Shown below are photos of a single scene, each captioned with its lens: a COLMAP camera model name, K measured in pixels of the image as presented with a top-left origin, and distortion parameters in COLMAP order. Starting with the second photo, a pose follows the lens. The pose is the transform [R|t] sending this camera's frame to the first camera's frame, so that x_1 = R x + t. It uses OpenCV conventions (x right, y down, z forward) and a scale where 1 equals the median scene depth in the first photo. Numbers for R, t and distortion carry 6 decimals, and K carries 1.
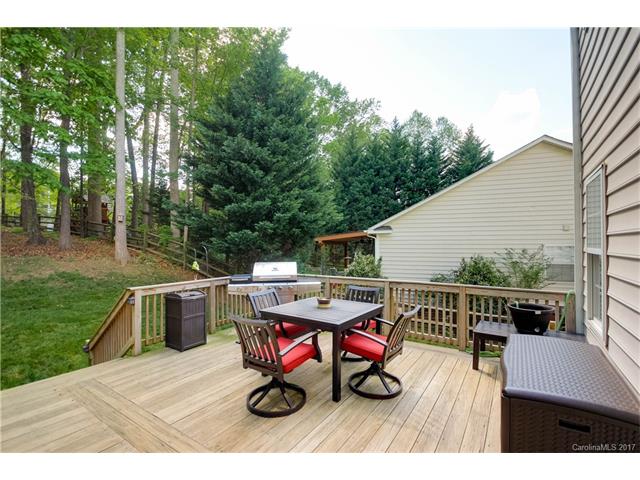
lens RADIAL K [[302.6, 0, 323.8], [0, 302.6, 243.1], [0, 0, 1]] dist [-0.005845, -0.001849]
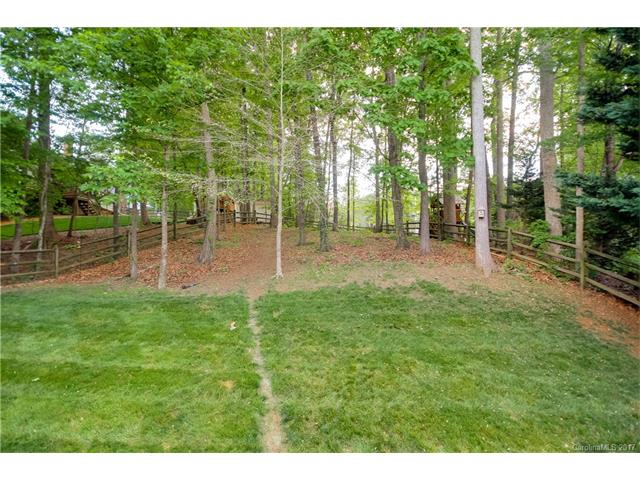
lens RADIAL K [[295.0, 0, 331.0], [0, 295.0, 248.6], [0, 0, 1]] dist [-0.003932, 0.000333]
pose [[0.518030, -0.007187, -0.855332, -0.268410], [0.021794, 0.999751, 0.004800, -0.006969], [0.855085, -0.021128, 0.518057, 0.324684]]
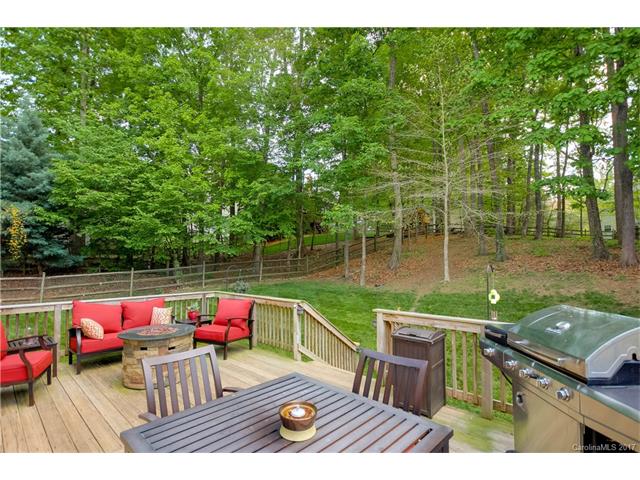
lens RADIAL K [[310.2, 0, 309.6], [0, 310.2, 257.5], [0, 0, 1]] dist [-0.001570, -0.000308]
pose [[-0.177595, -0.010097, -0.984052, 0.128599], [0.013481, 0.999829, -0.012692, -0.001065], [0.984011, -0.015520, -0.177429, 0.366010]]
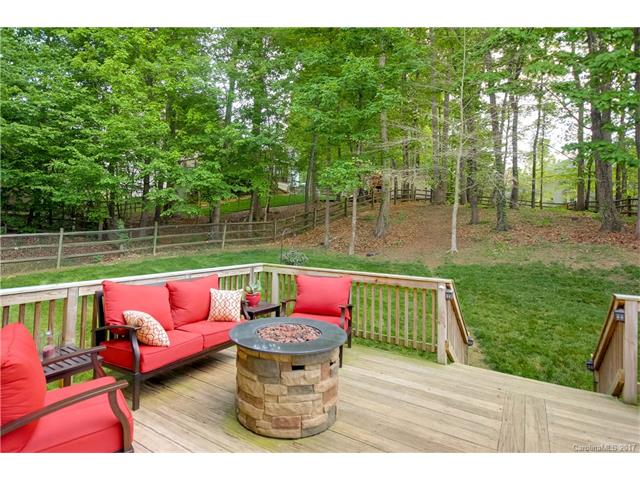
lens RADIAL K [[340.4, 0, 293.3], [0, 340.4, 222.4], [0, 0, 1]] dist [0.000023, -0.003895]
pose [[-0.009707, -0.012635, -0.999873, 0.038792], [-0.011213, 0.999859, -0.012526, 0.003028], [0.999890, 0.011090, -0.009848, 0.112602]]
